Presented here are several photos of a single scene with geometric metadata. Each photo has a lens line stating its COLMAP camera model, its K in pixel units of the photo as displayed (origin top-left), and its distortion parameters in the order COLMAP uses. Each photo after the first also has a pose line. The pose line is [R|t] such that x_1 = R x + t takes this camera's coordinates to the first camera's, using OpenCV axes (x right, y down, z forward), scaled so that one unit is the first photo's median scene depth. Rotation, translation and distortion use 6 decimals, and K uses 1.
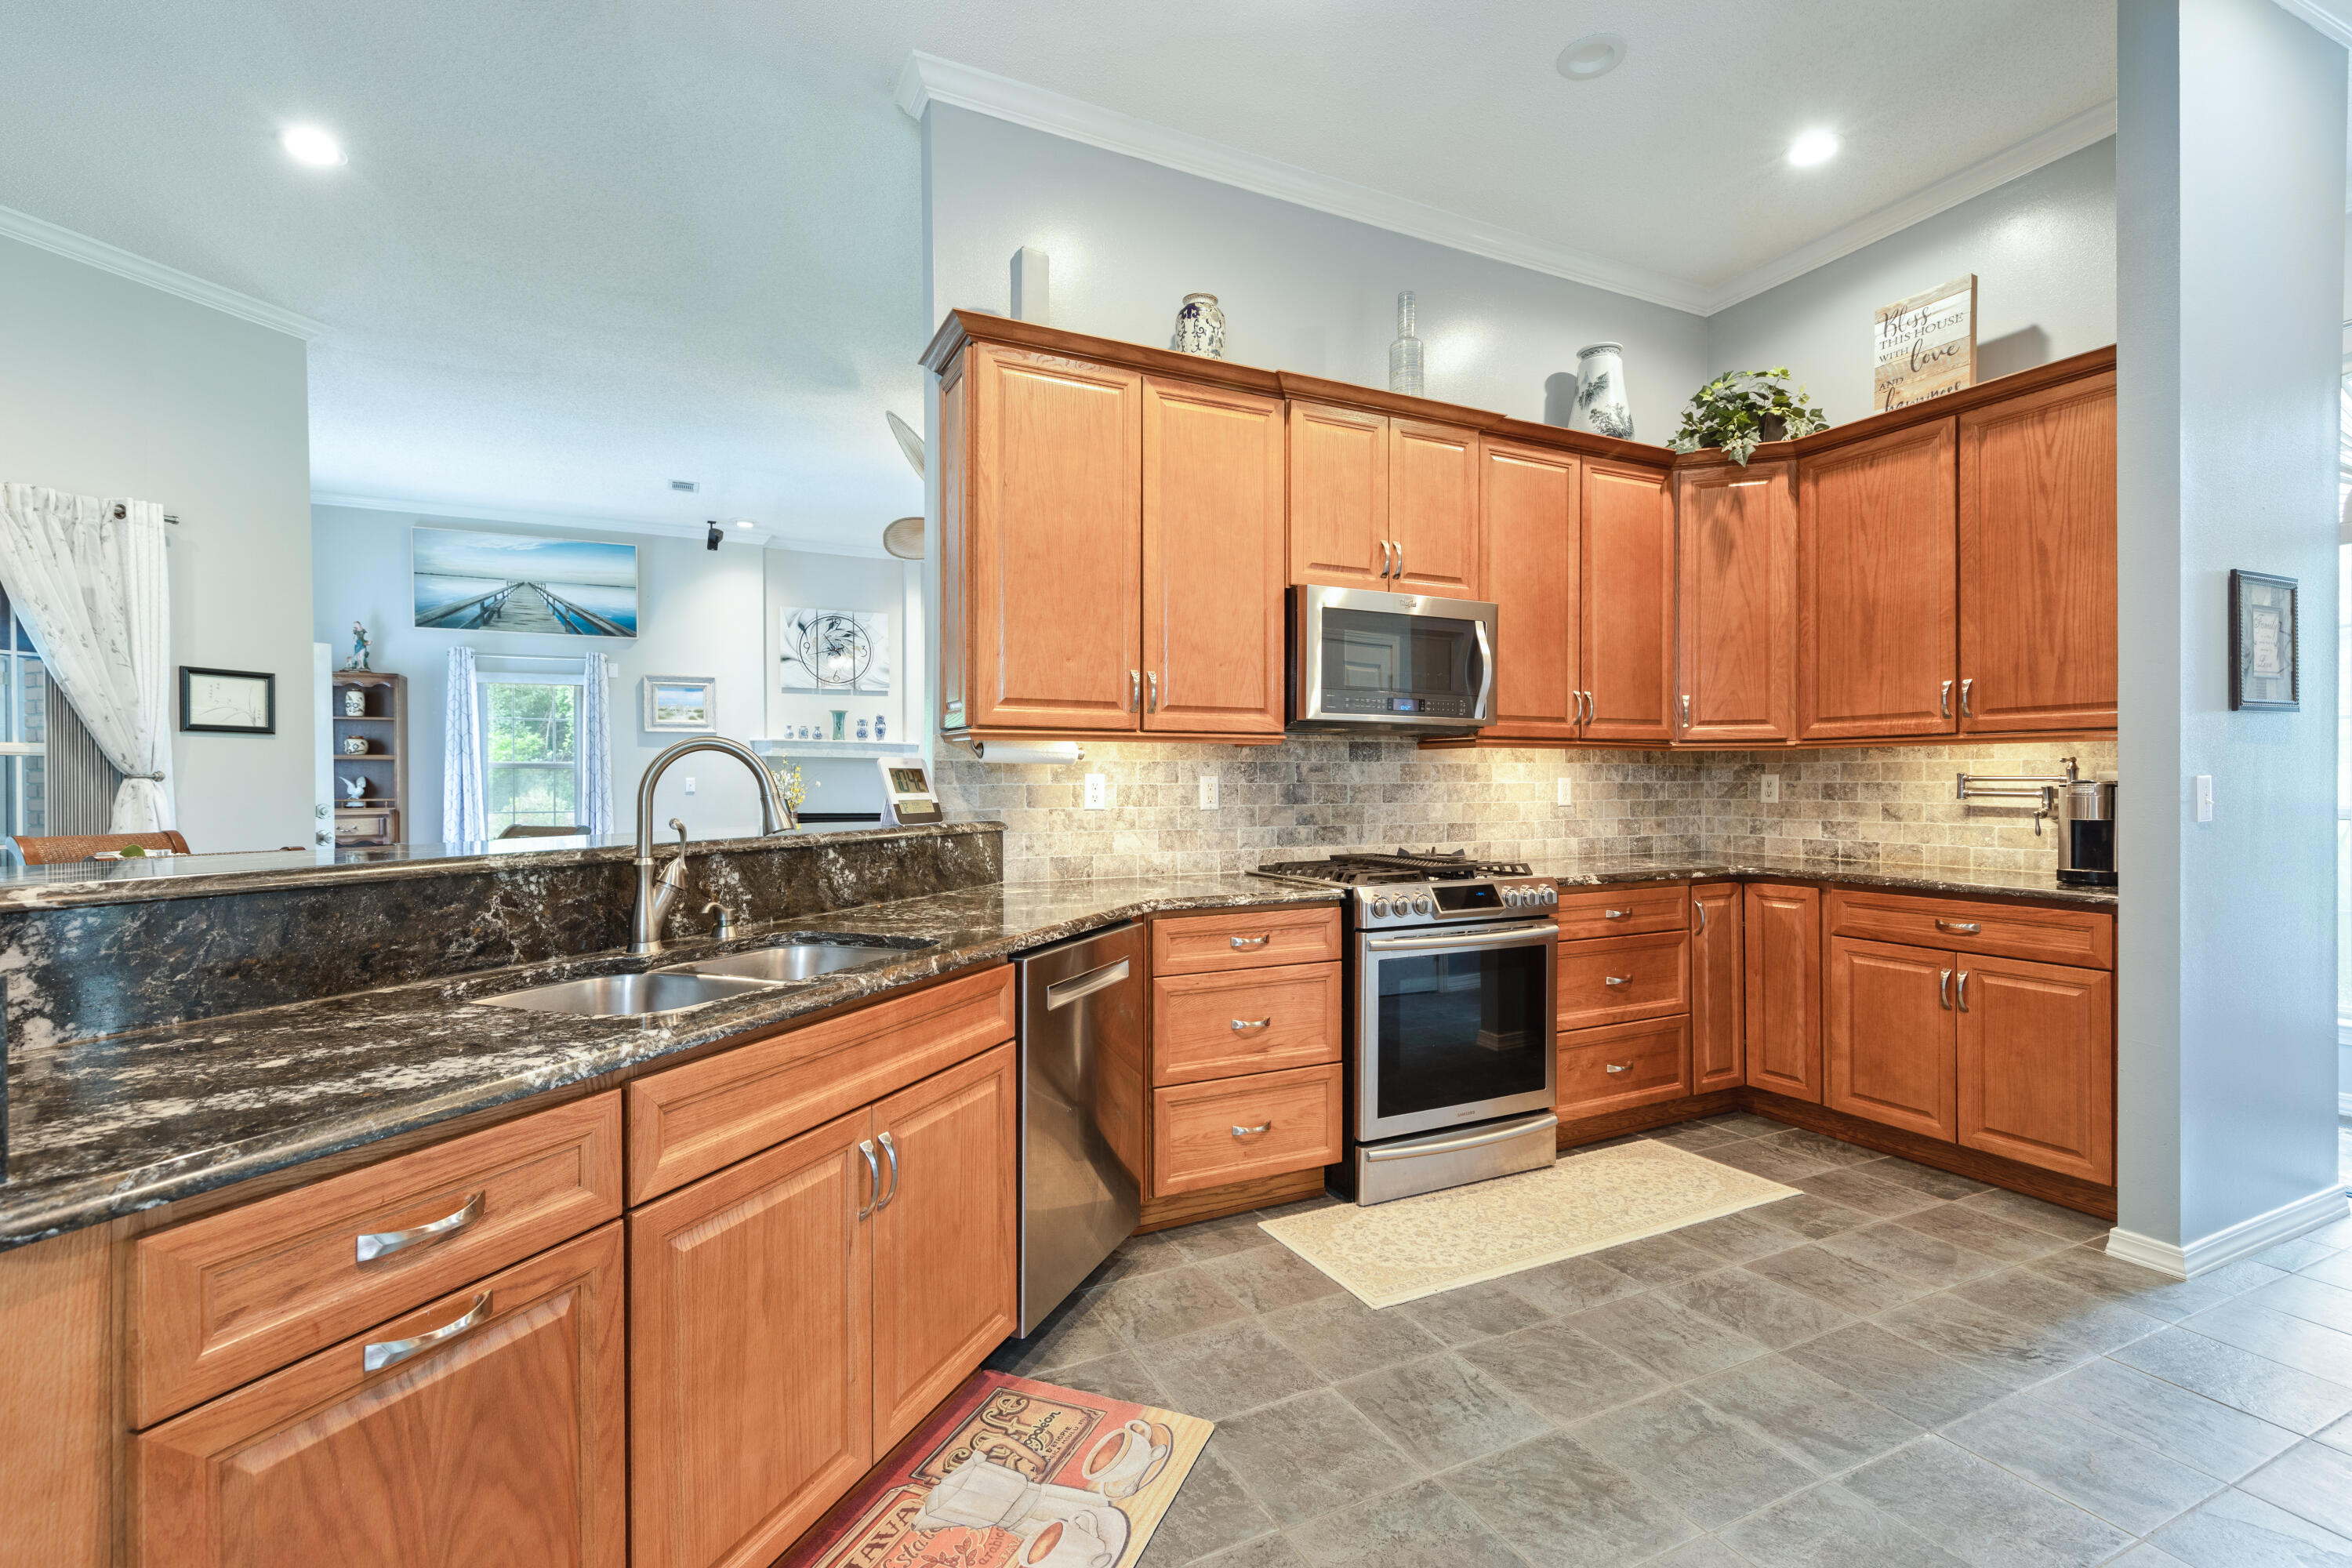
lens RADIAL K [[1059.7, 0, 1183.4], [0, 1059.7, 792.8], [0, 0, 1]] dist [0.001895, 0.000413]
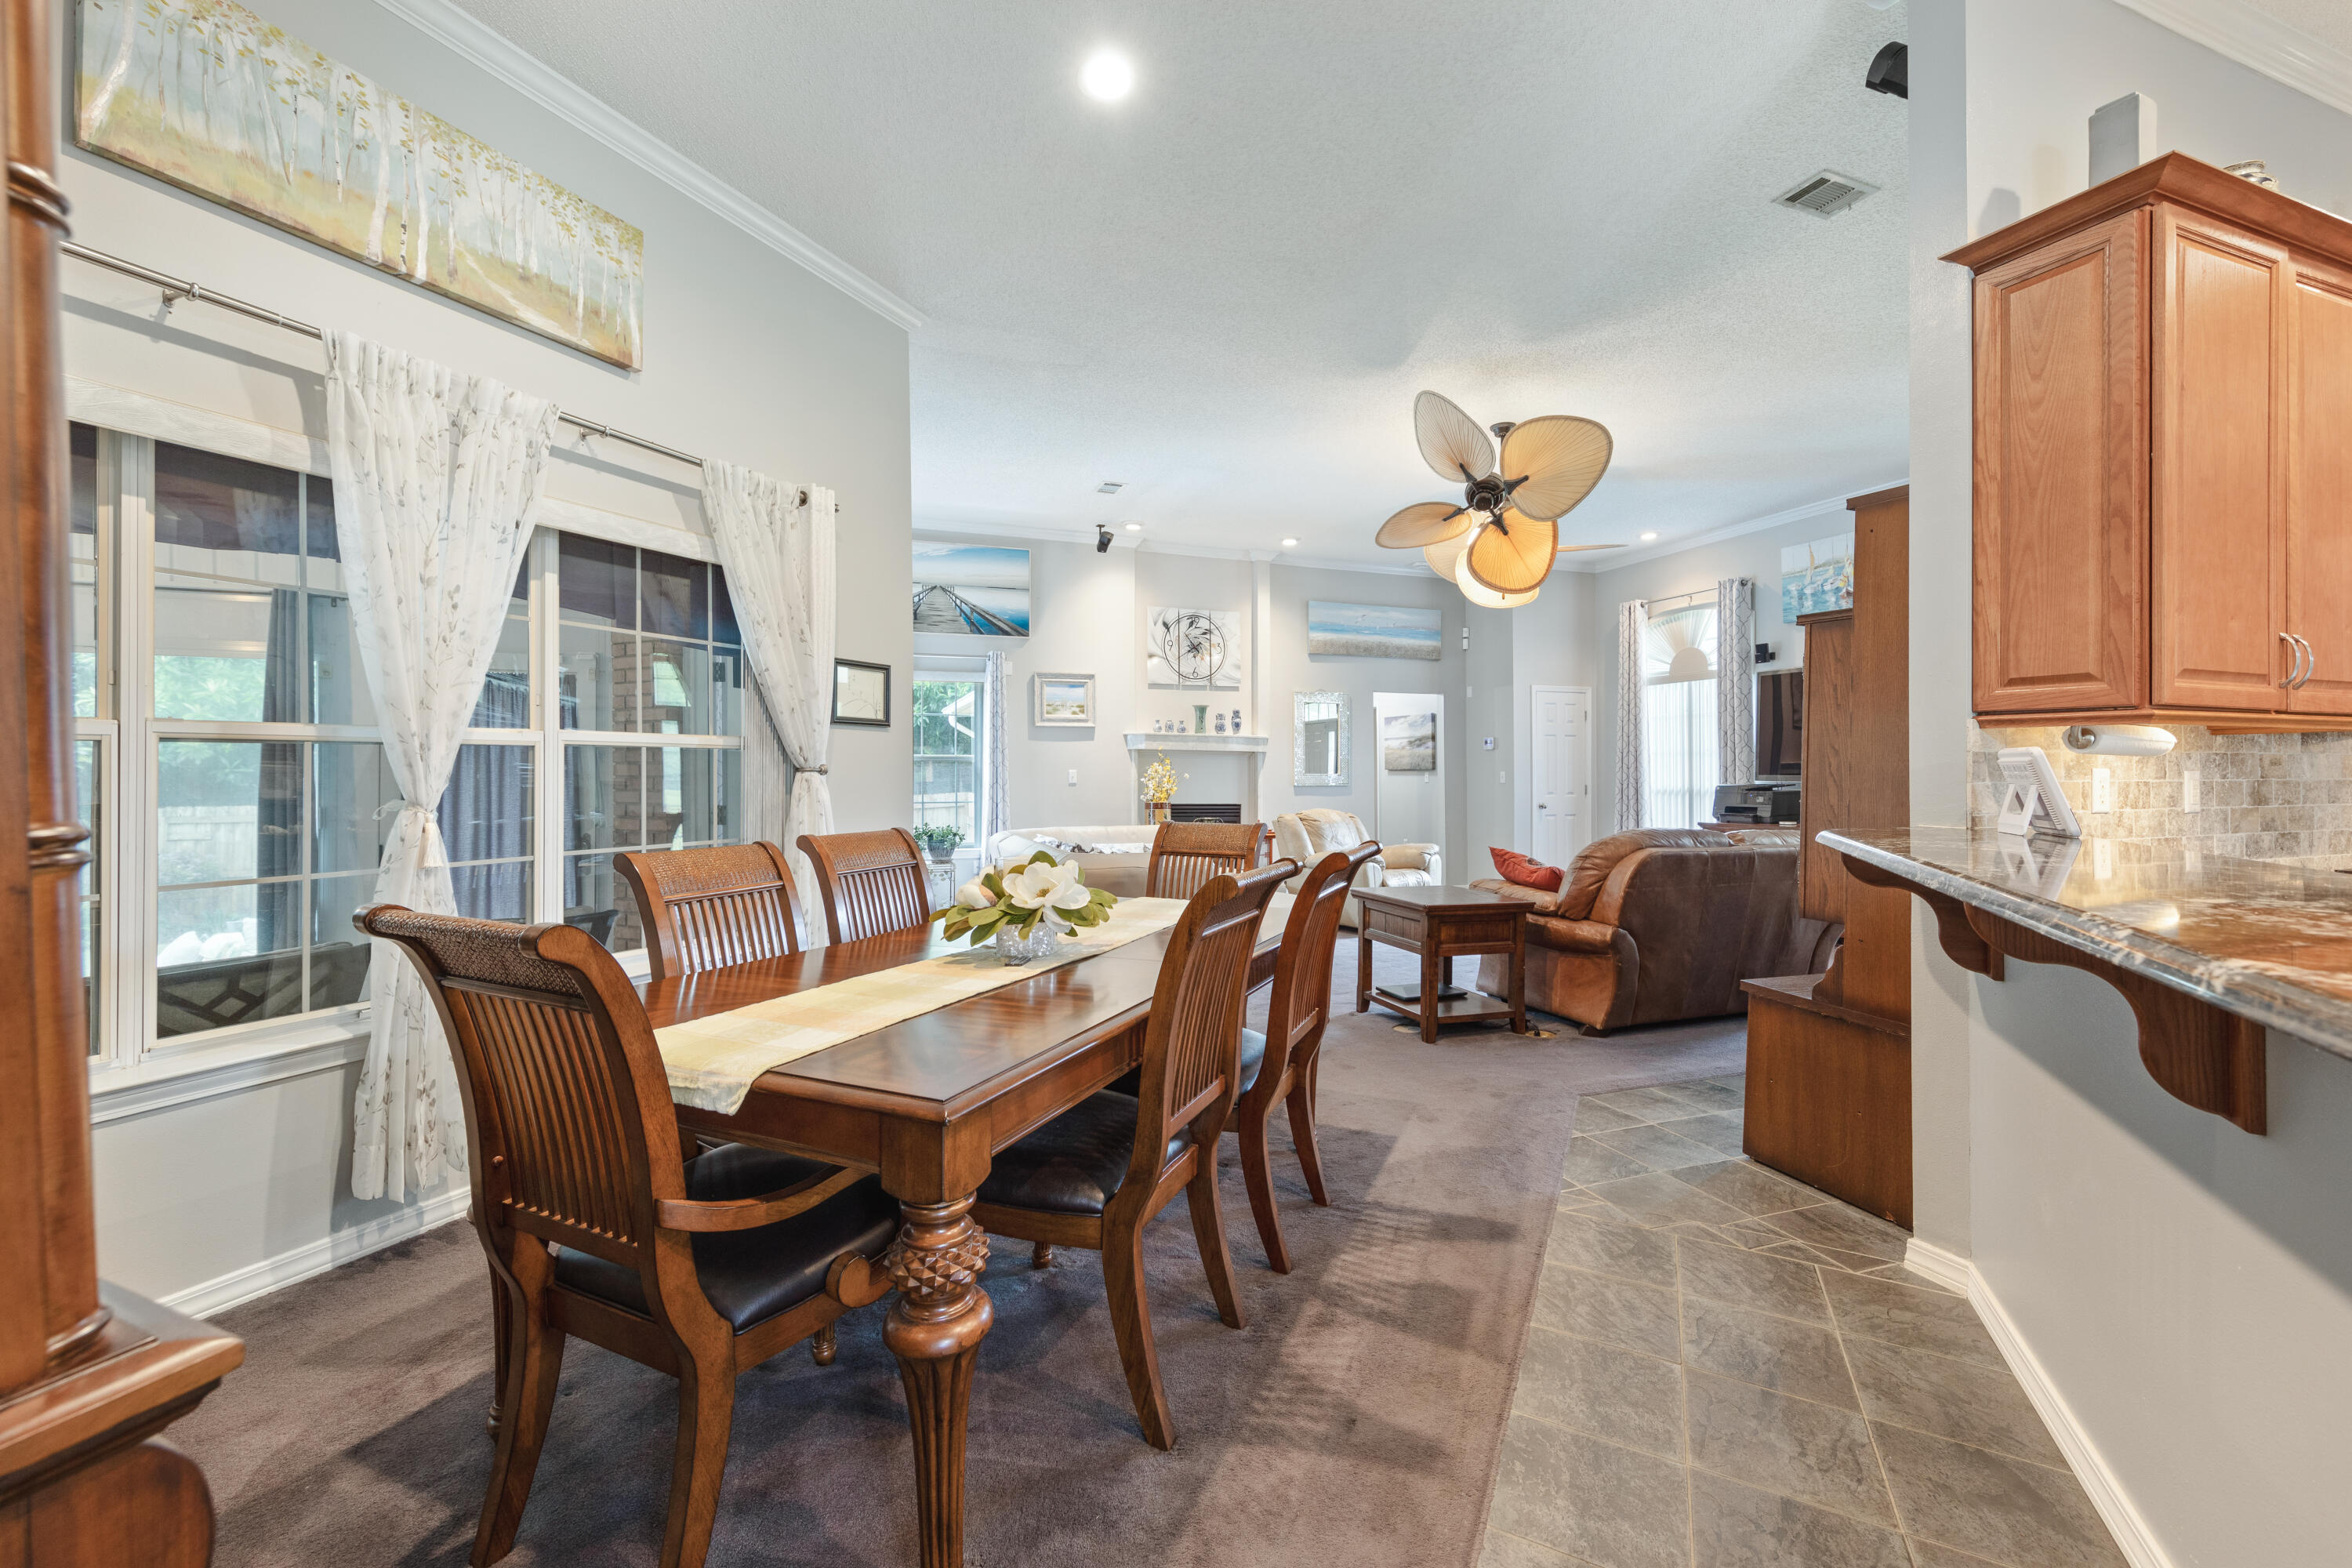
lens RADIAL K [[936.1, 0, 1168.7], [0, 936.1, 769.6], [0, 0, 1]] dist [0.002473, 0.000164]
pose [[0.994696, 0.000834, -0.102854, -0.284854], [-0.002198, 0.999911, -0.013140, -0.002342], [0.102834, 0.013296, 0.994610, 0.089326]]
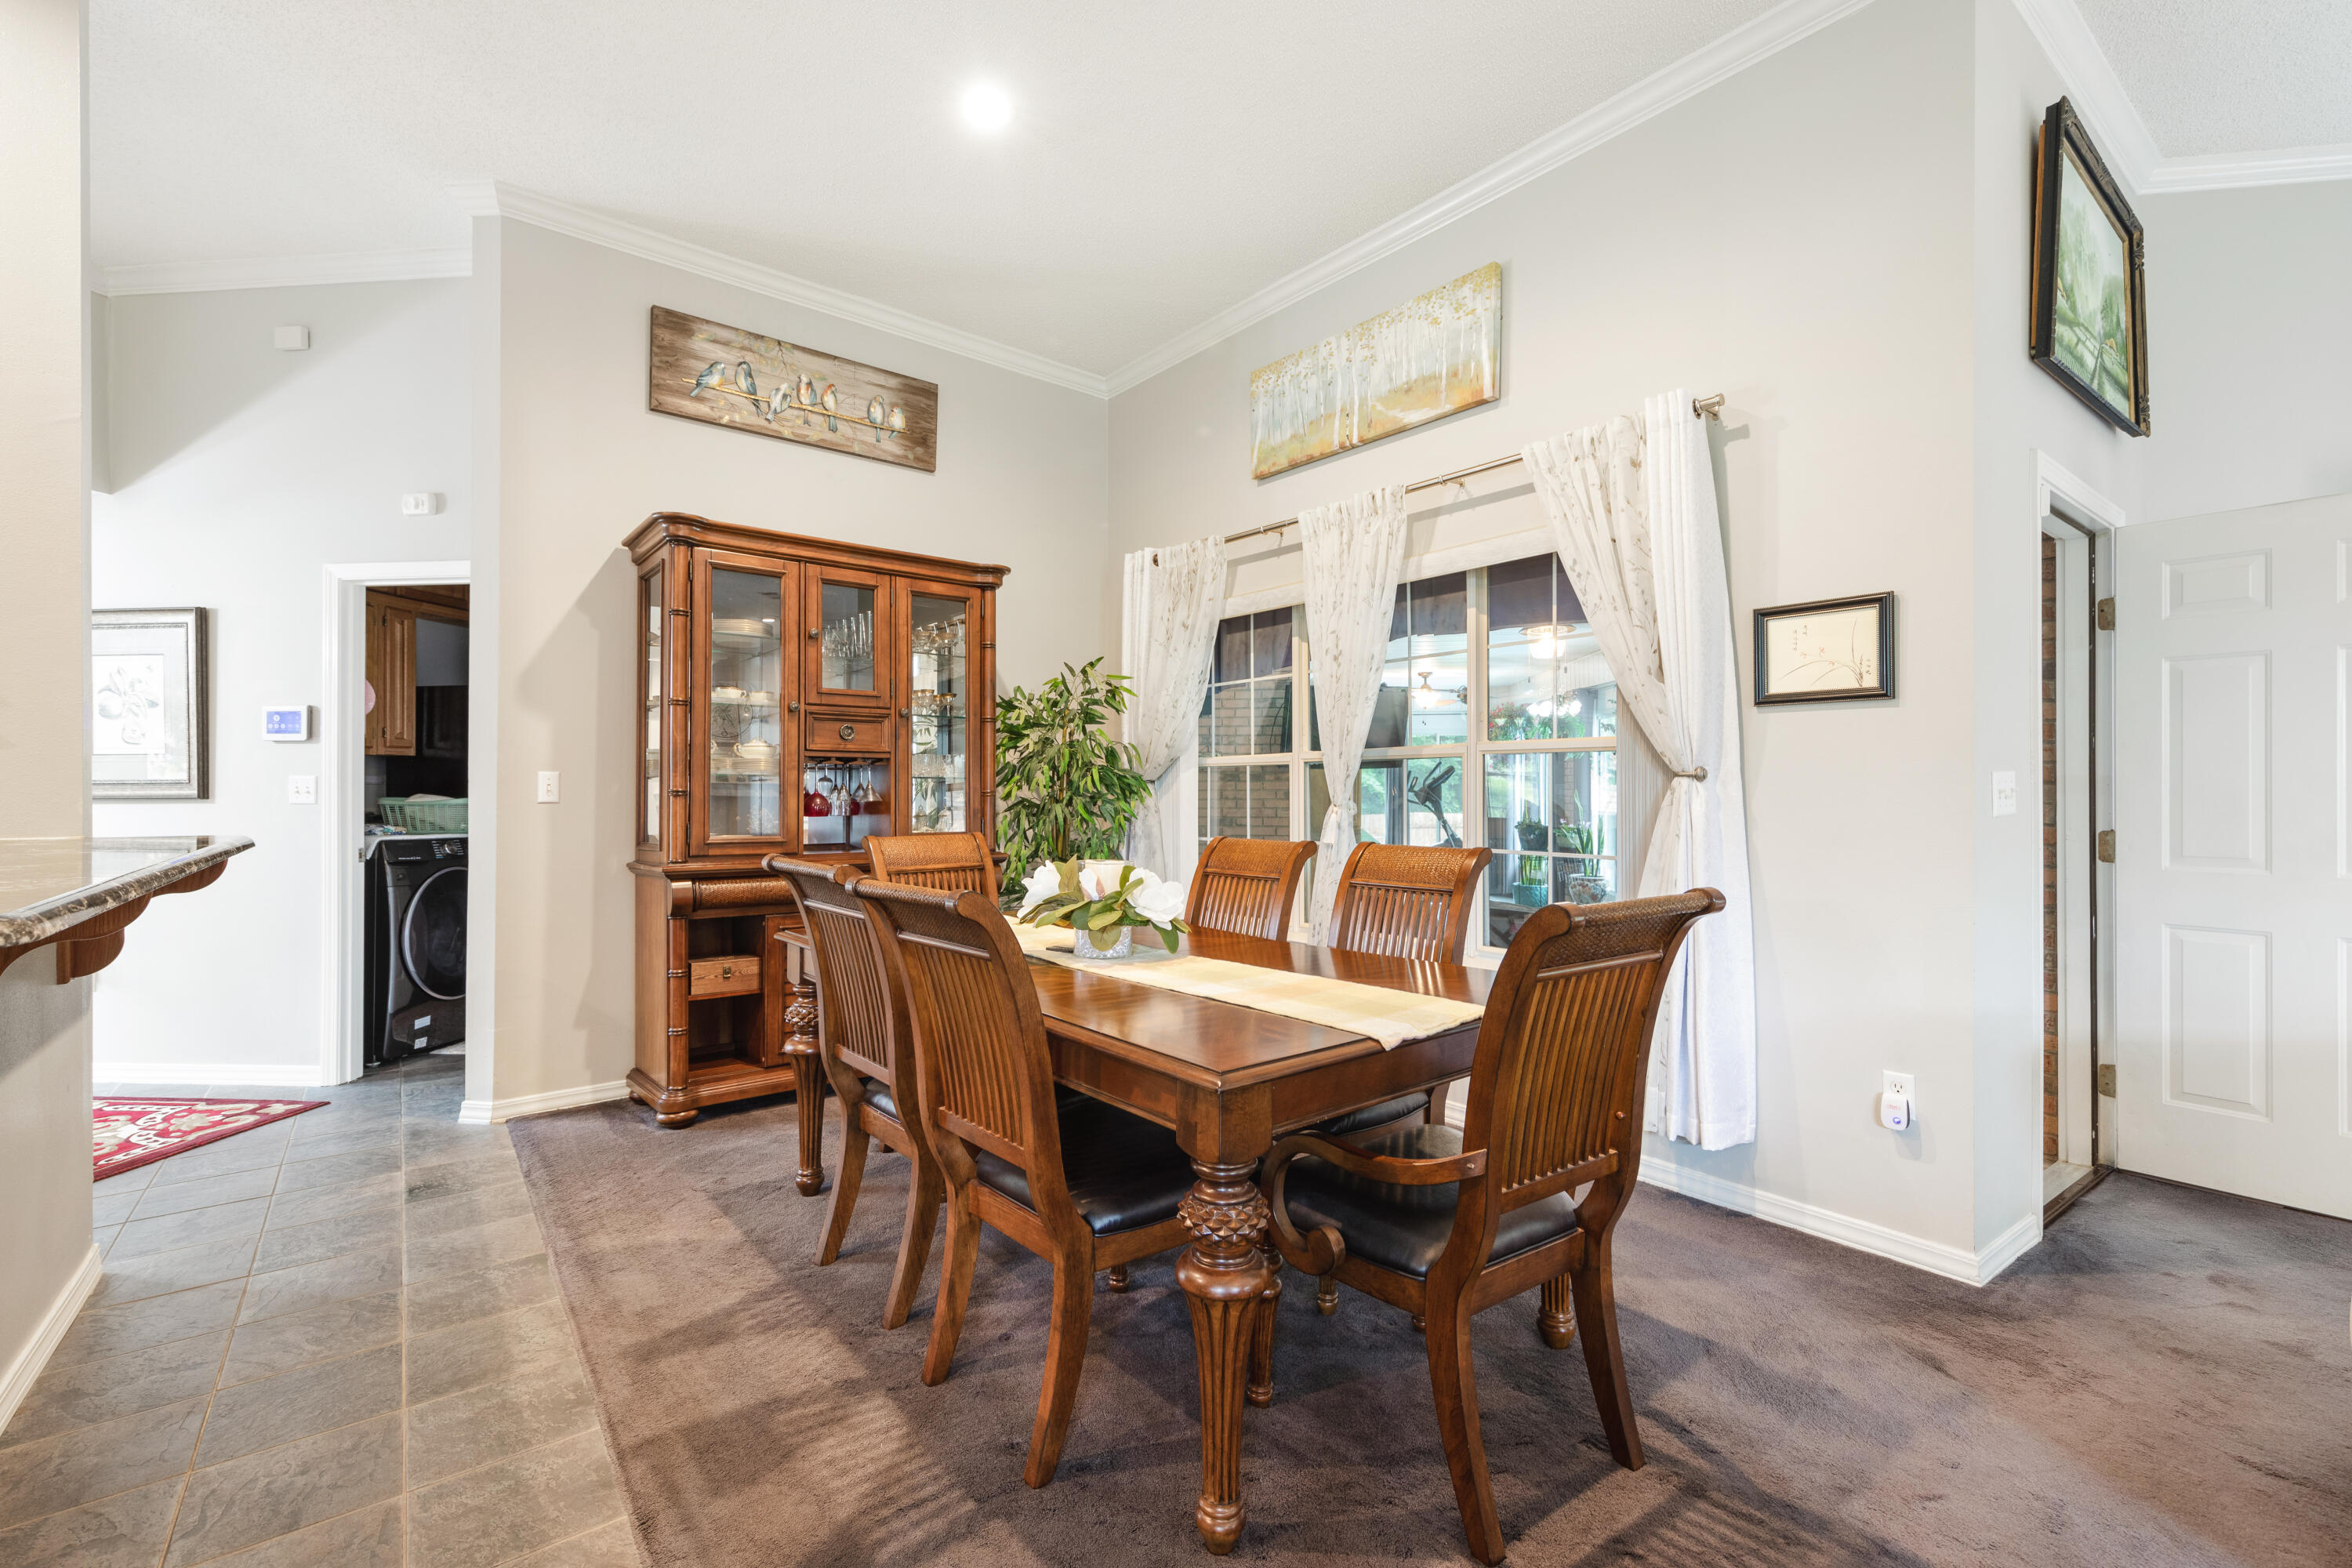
lens RADIAL K [[1059.7, 0, 1175.0], [0, 1059.7, 791.2], [0, 0, 1]] dist [0.001895, 0.000413]
pose [[-0.537527, -0.000950, -0.843246, -0.095853], [-0.010119, 0.999935, 0.005324, -0.002364], [0.843186, 0.011394, -0.537502, 0.551494]]
